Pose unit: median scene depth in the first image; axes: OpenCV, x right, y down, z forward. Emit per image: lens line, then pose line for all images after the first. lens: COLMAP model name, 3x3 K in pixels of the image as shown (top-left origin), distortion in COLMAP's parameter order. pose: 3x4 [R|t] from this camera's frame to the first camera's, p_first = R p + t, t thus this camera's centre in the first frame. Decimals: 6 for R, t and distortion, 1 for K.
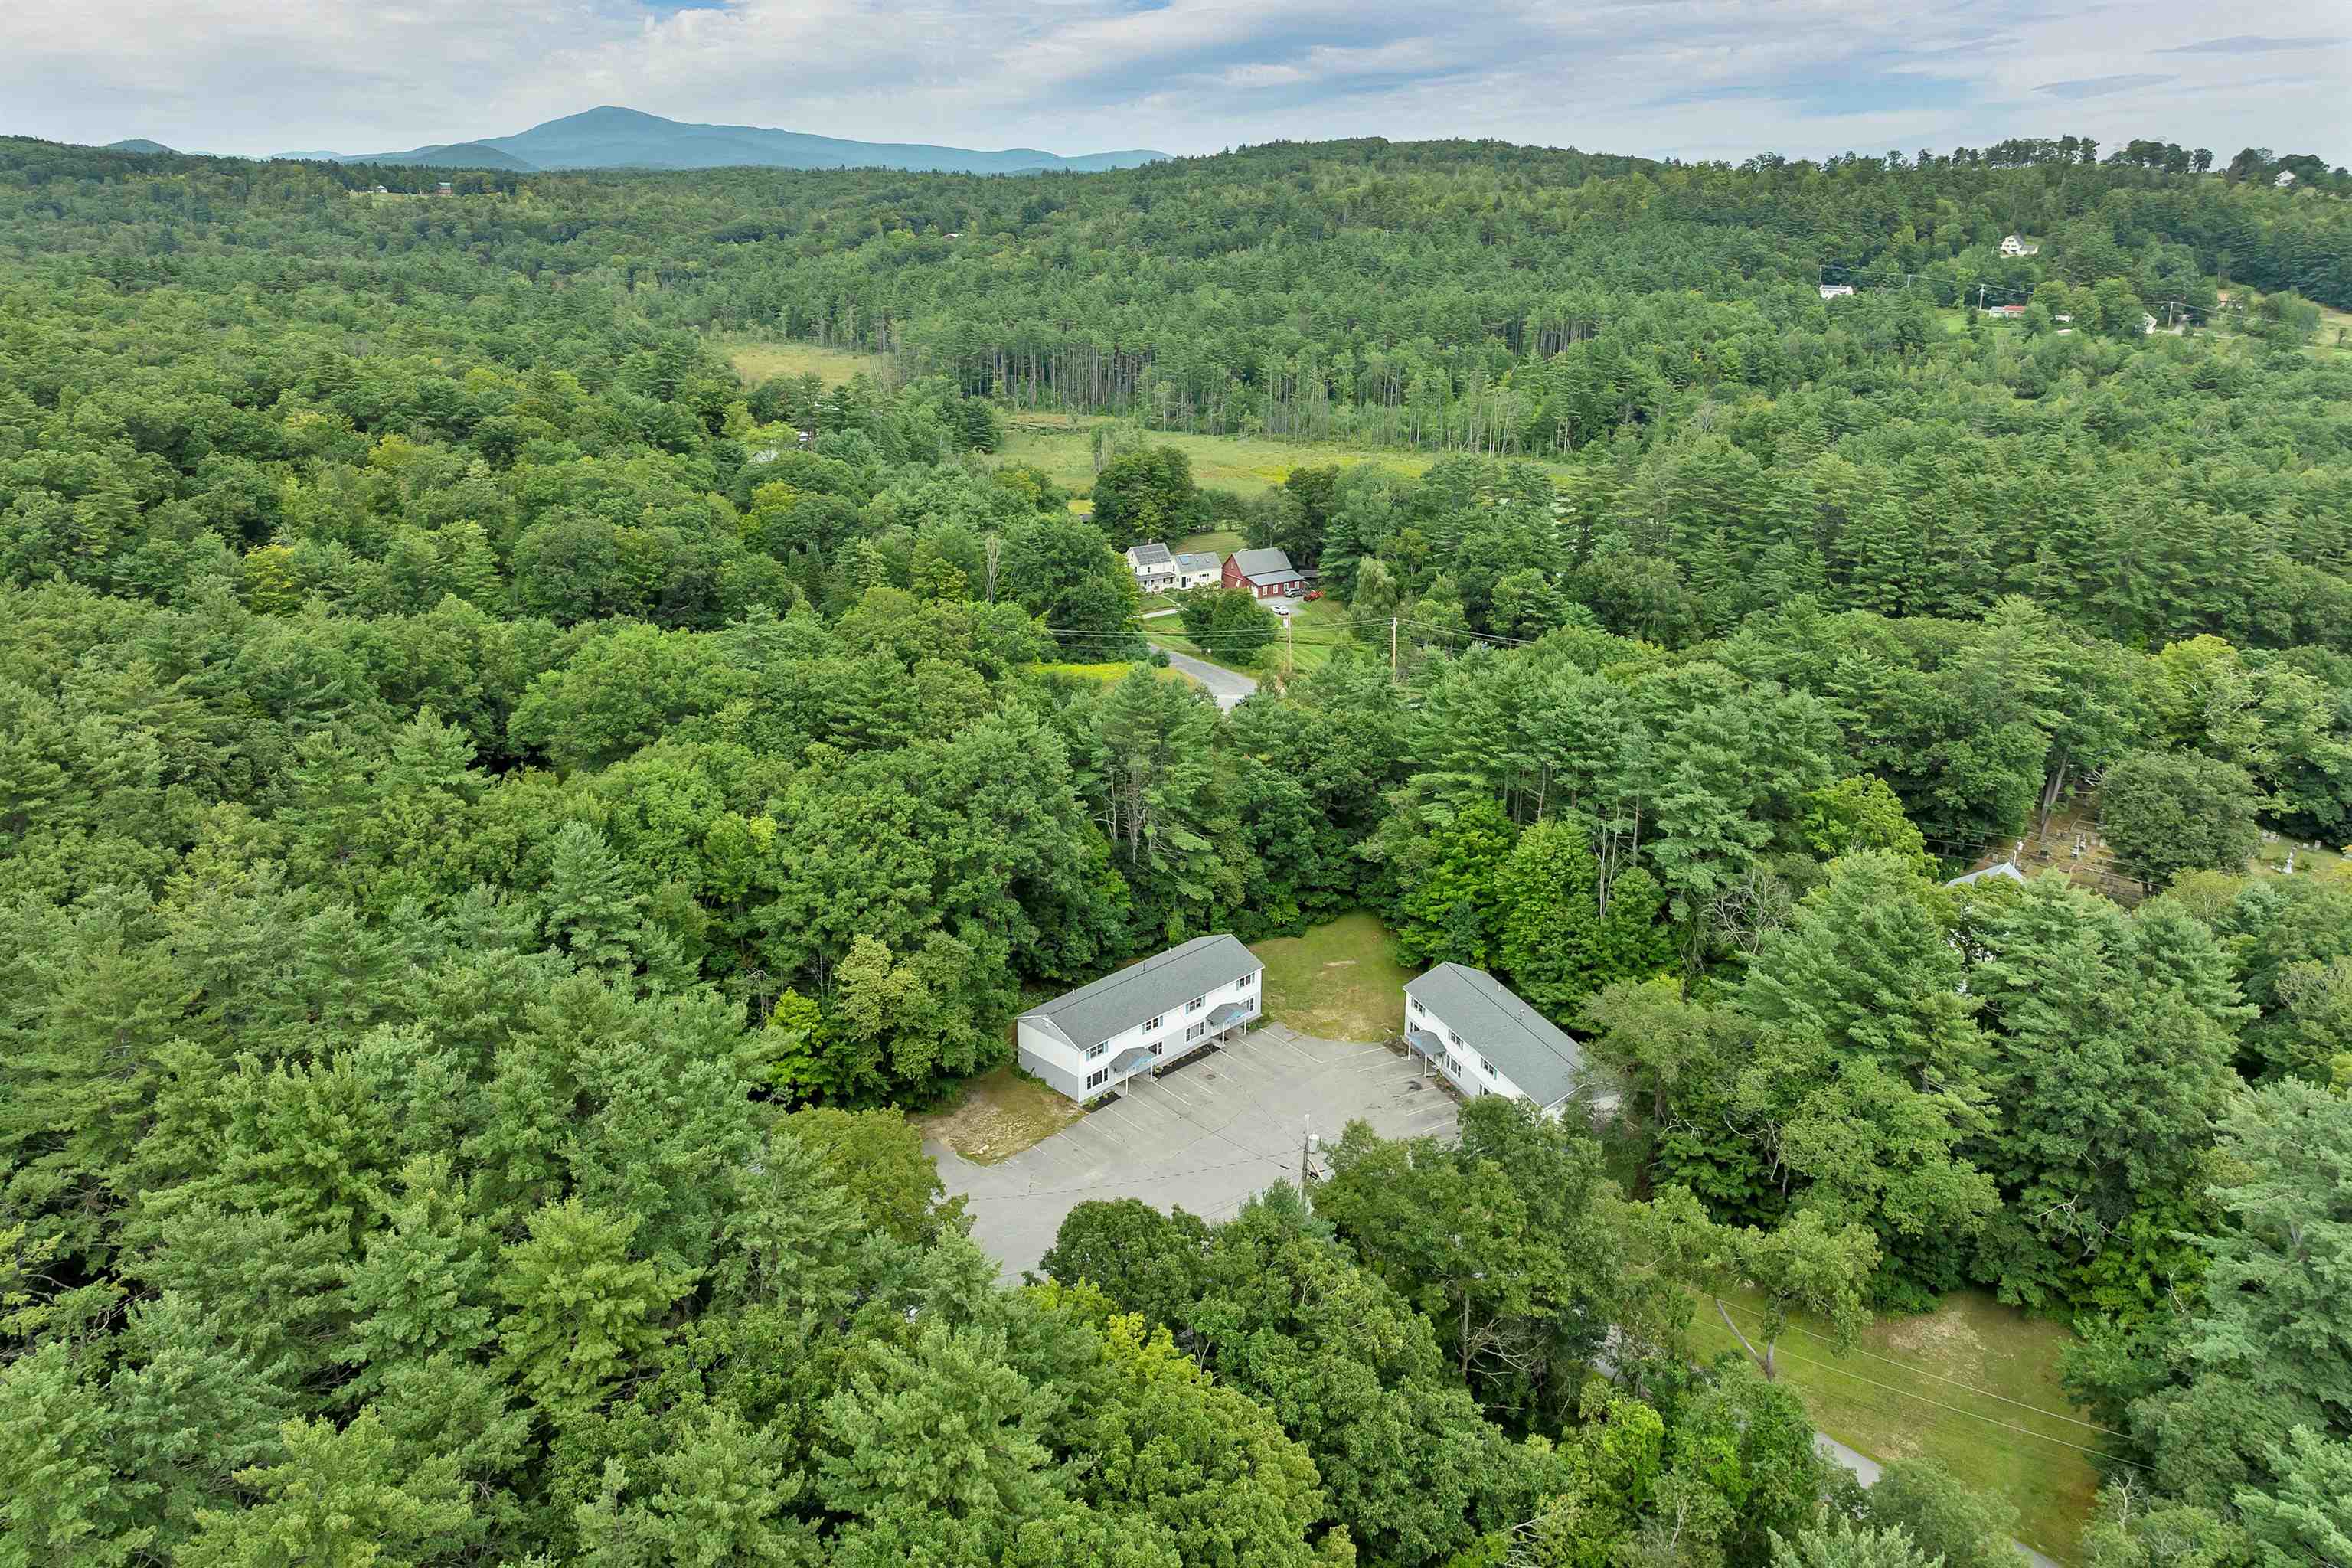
lens RADIAL K [[1698.5, 0, 1188.2], [0, 1698.5, 783.6], [0, 0, 1]] dist [-0.046592, -0.002888]
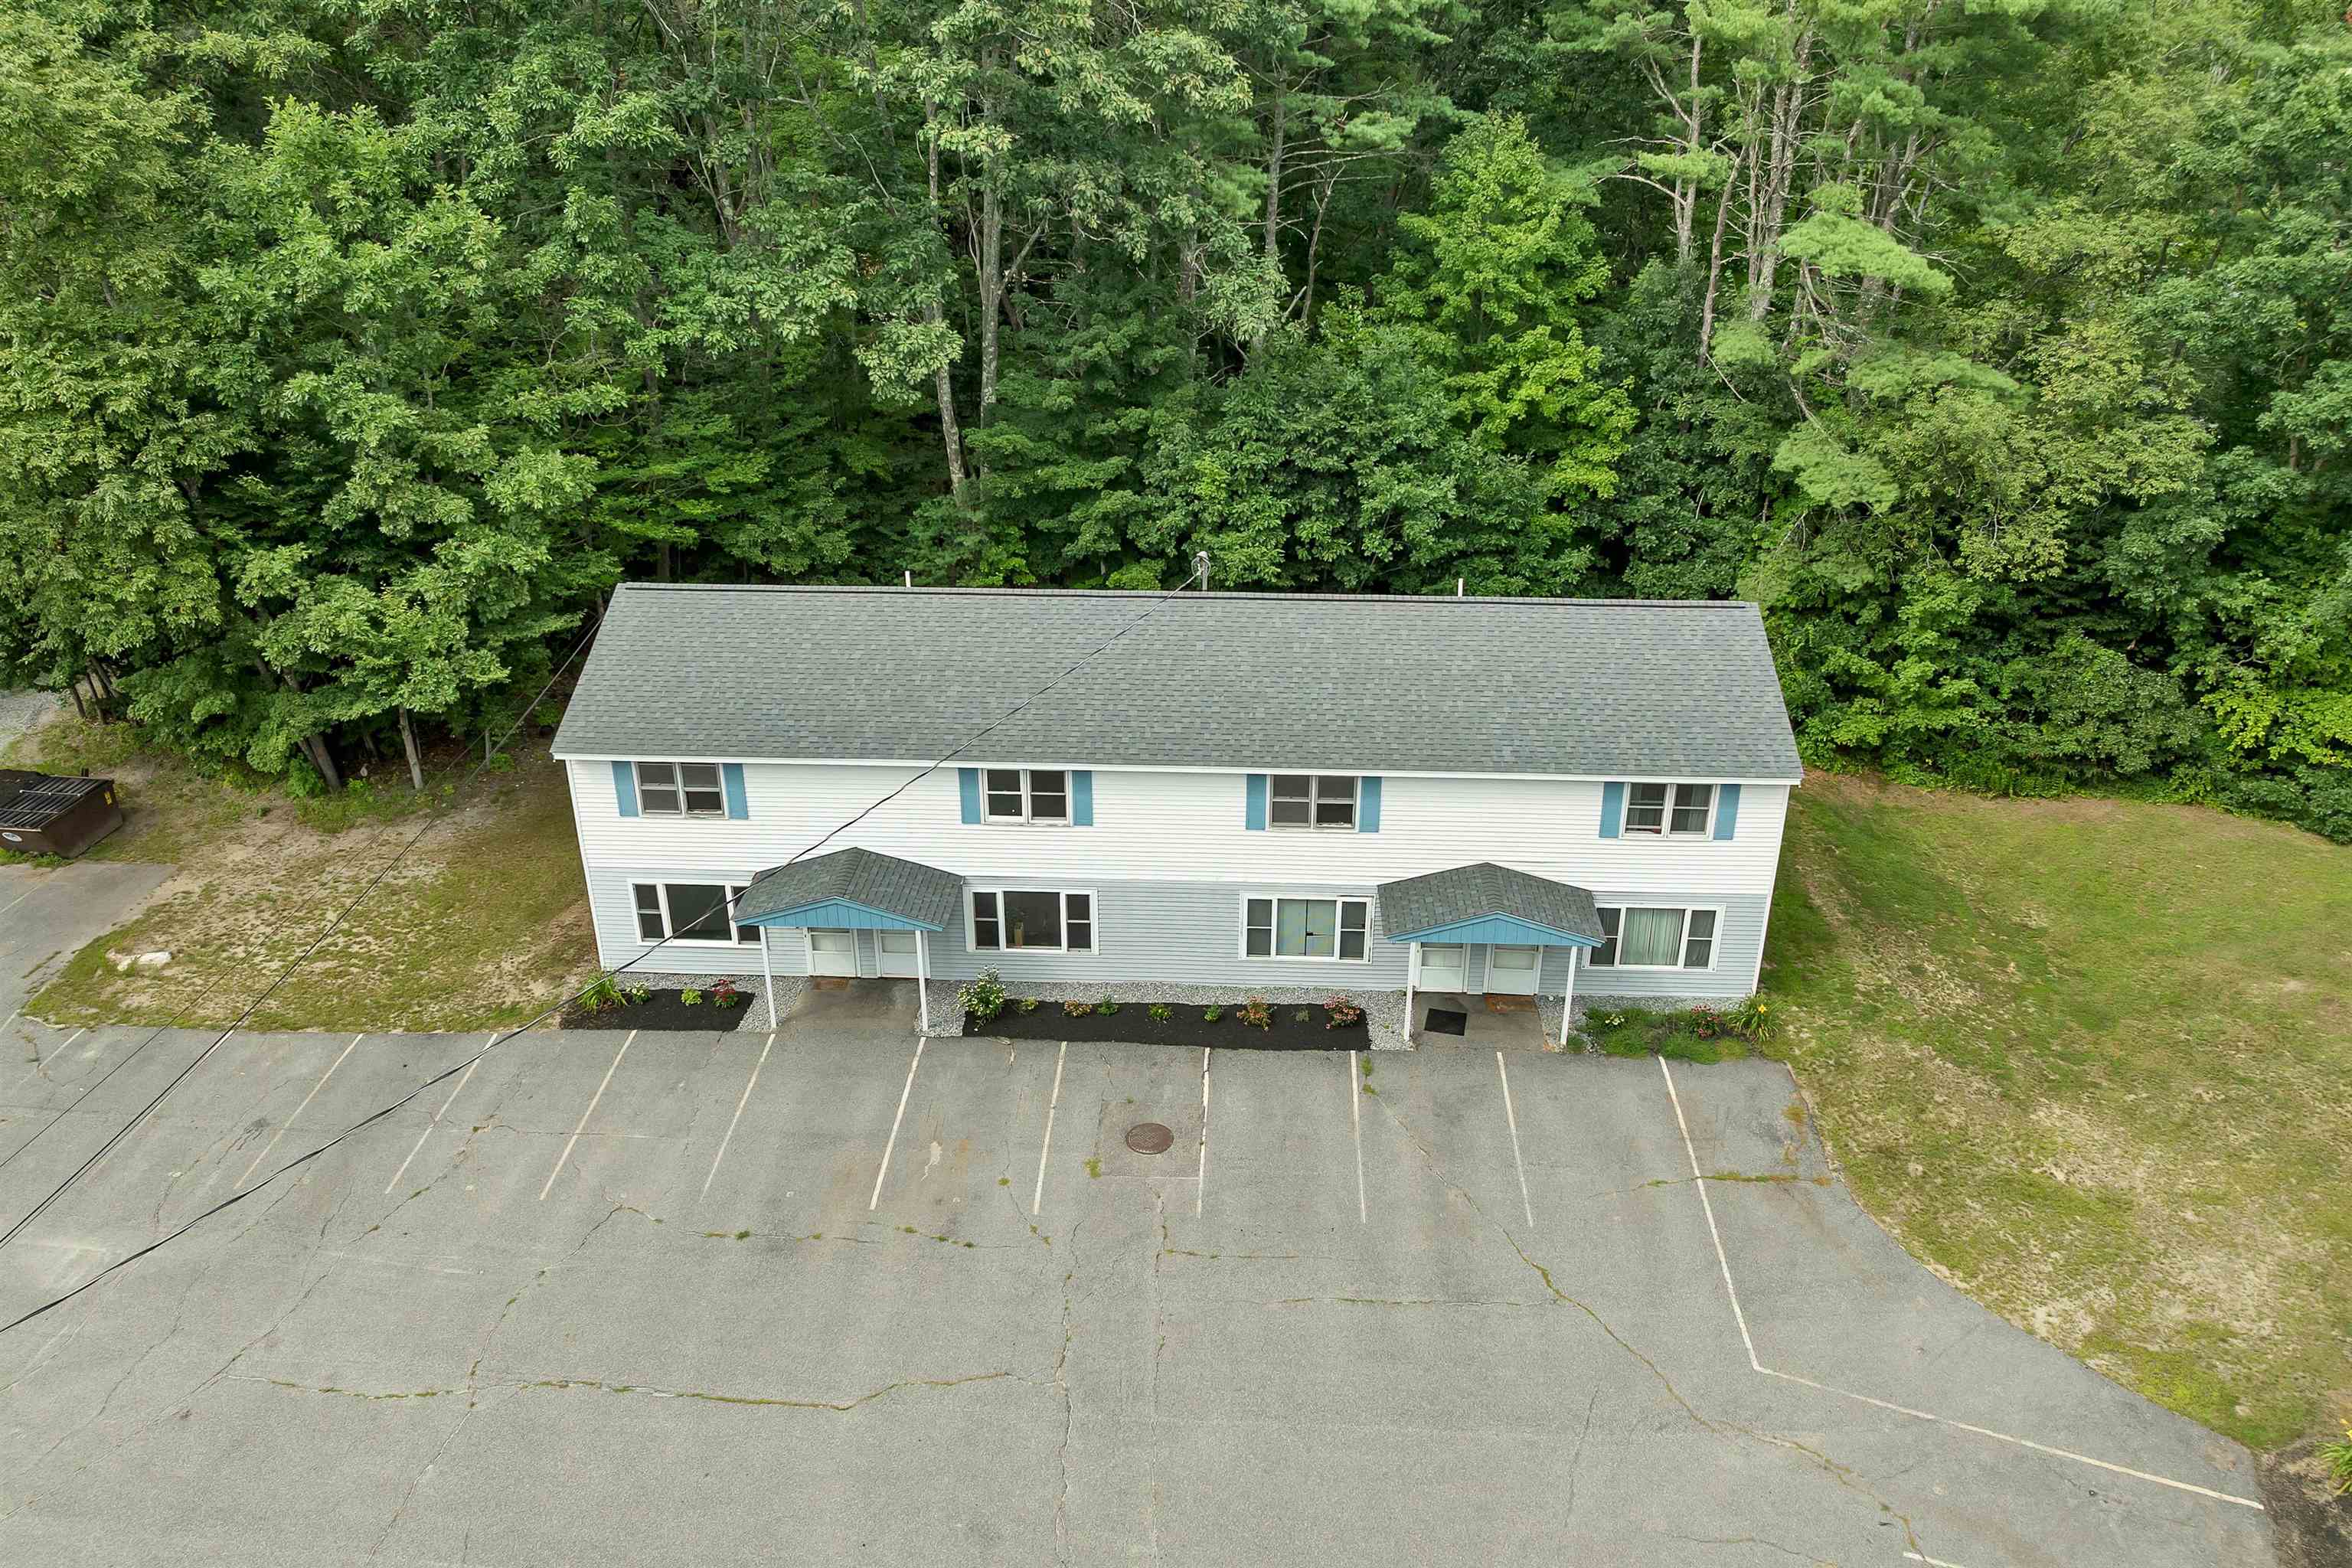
lens RADIAL K [[1698.5, 0, 1188.2], [0, 1698.5, 783.6], [0, 0, 1]] dist [-0.046592, -0.002888]
pose [[0.668134, 0.319942, -0.671740, 0.132821], [-0.249855, 0.946878, 0.202472, 0.089648], [0.700835, 0.032559, 0.712580, 0.839837]]
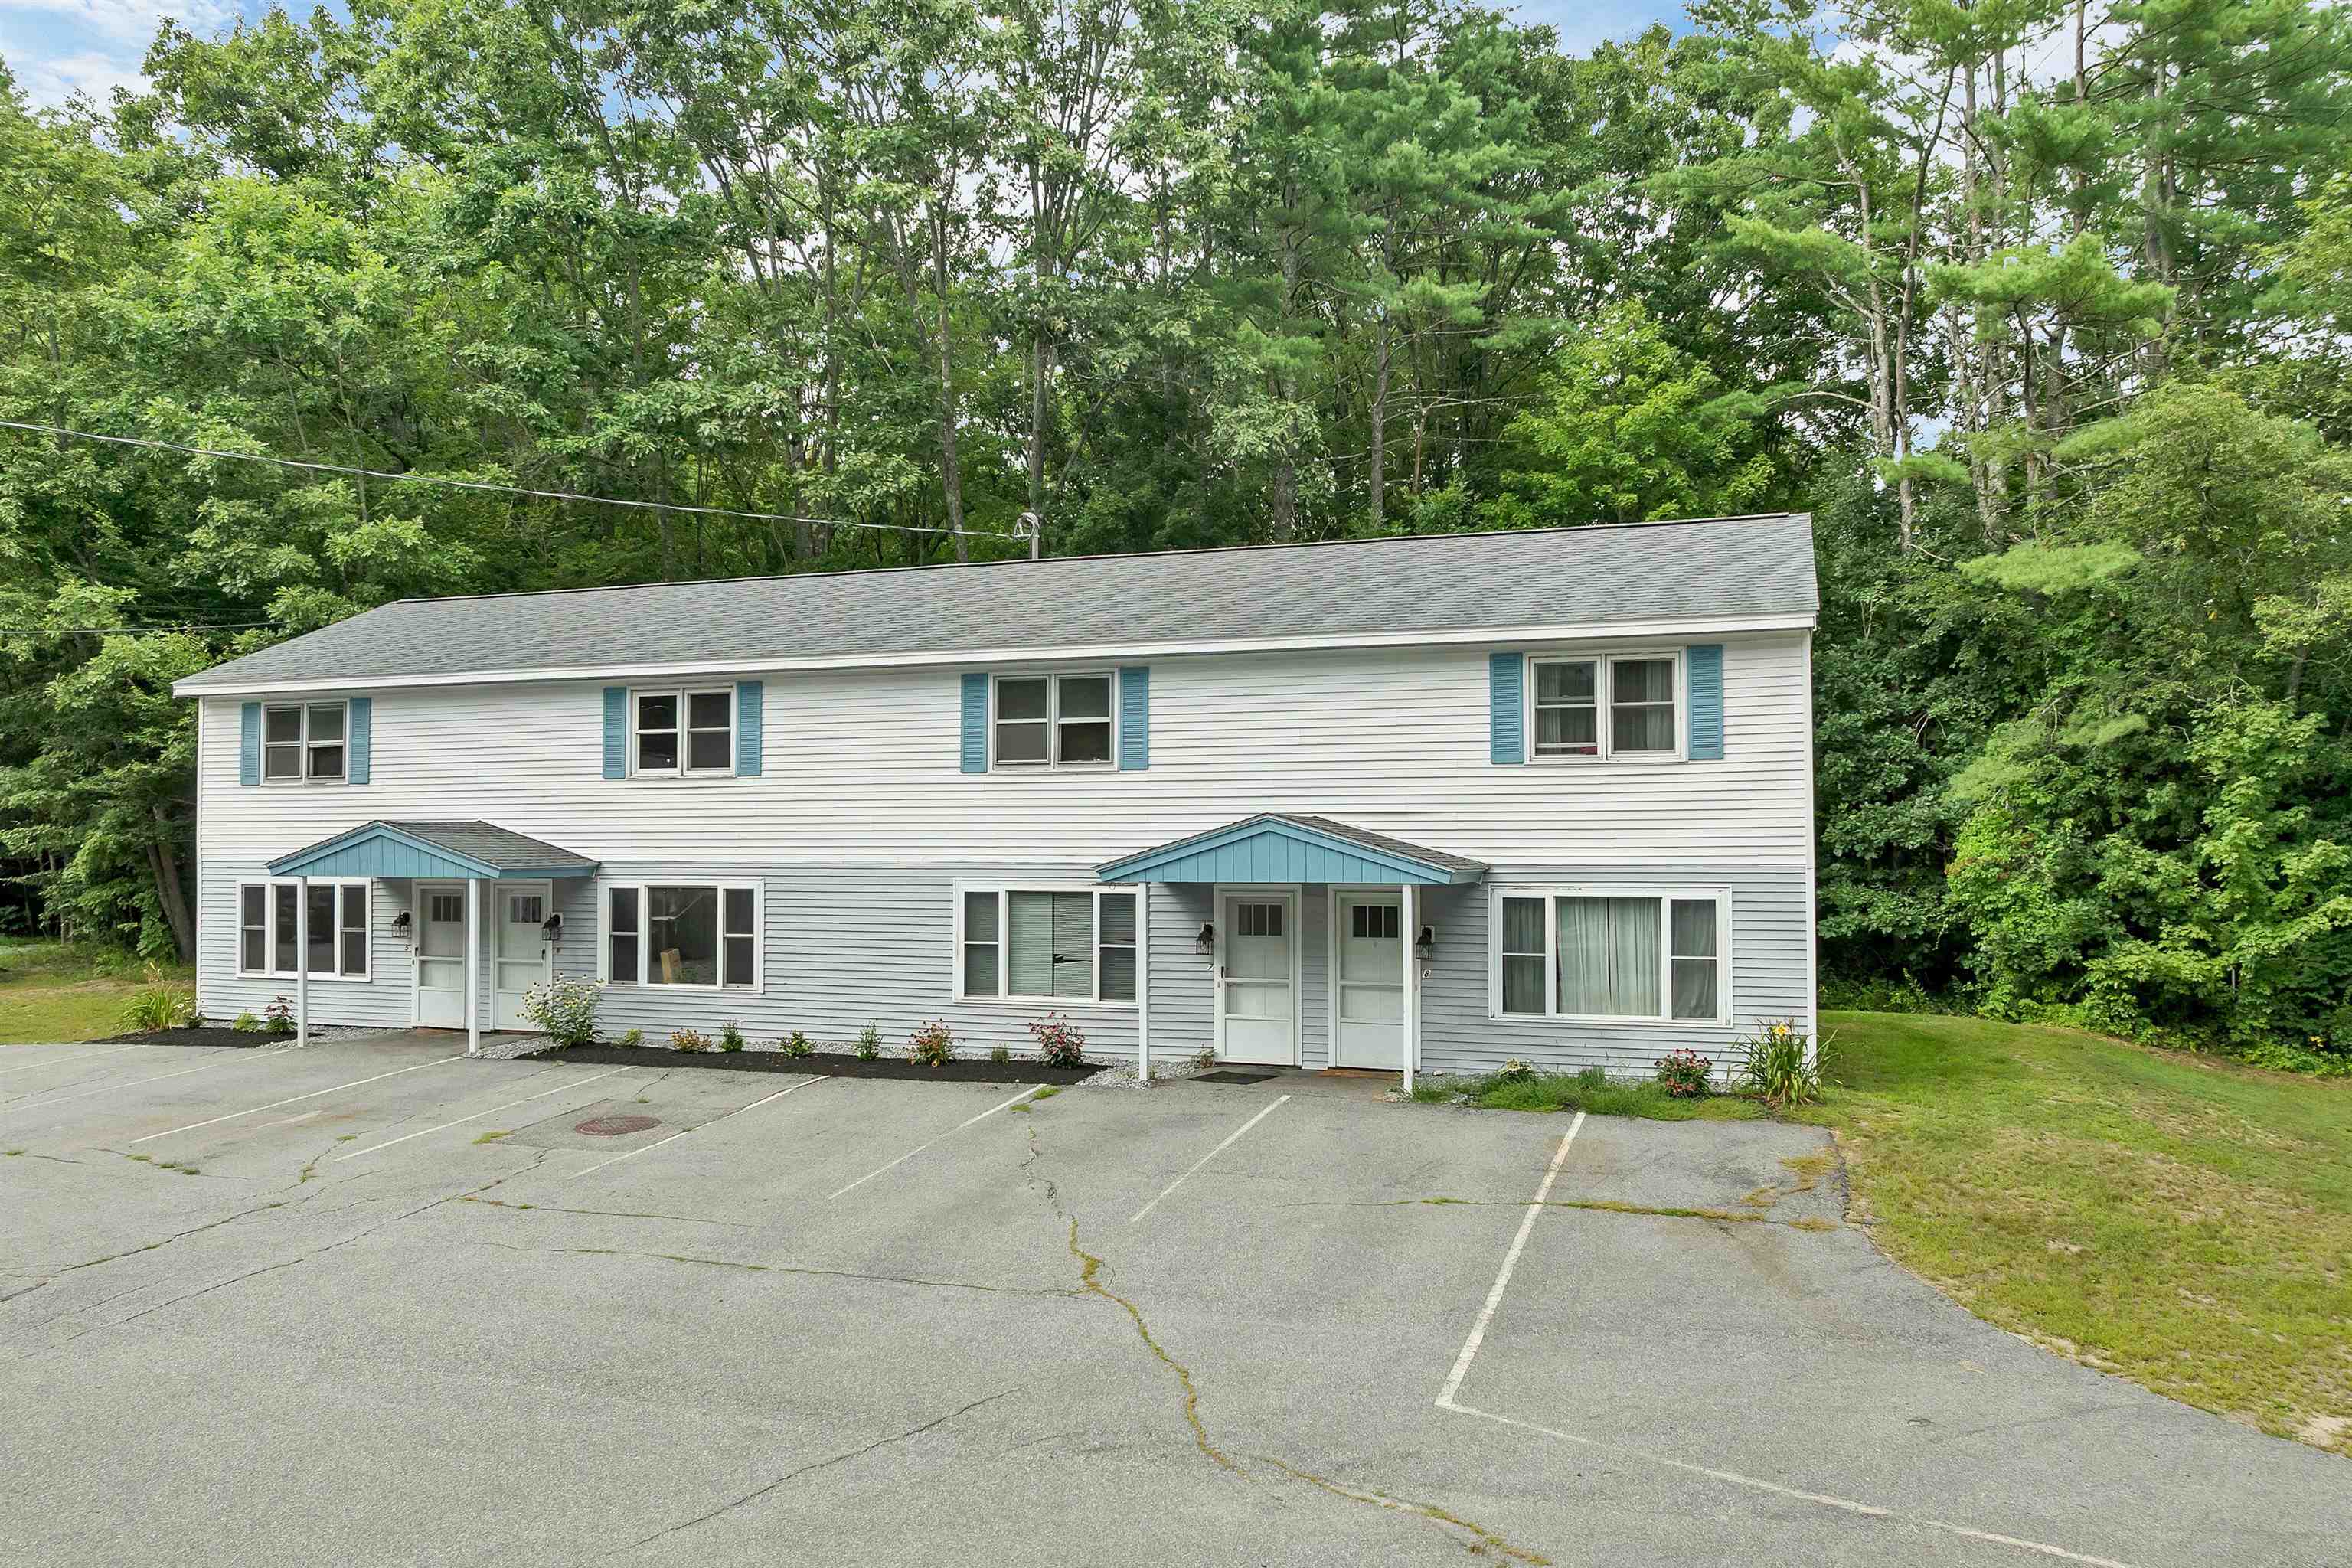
lens RADIAL K [[1698.5, 0, 1188.2], [0, 1698.5, 783.6], [0, 0, 1]] dist [-0.046592, -0.002888]
pose [[0.428098, -0.028207, -0.903292, 0.131776], [-0.296294, 0.939887, -0.169772, 0.154589], [0.853781, 0.340320, 0.394006, 0.956101]]
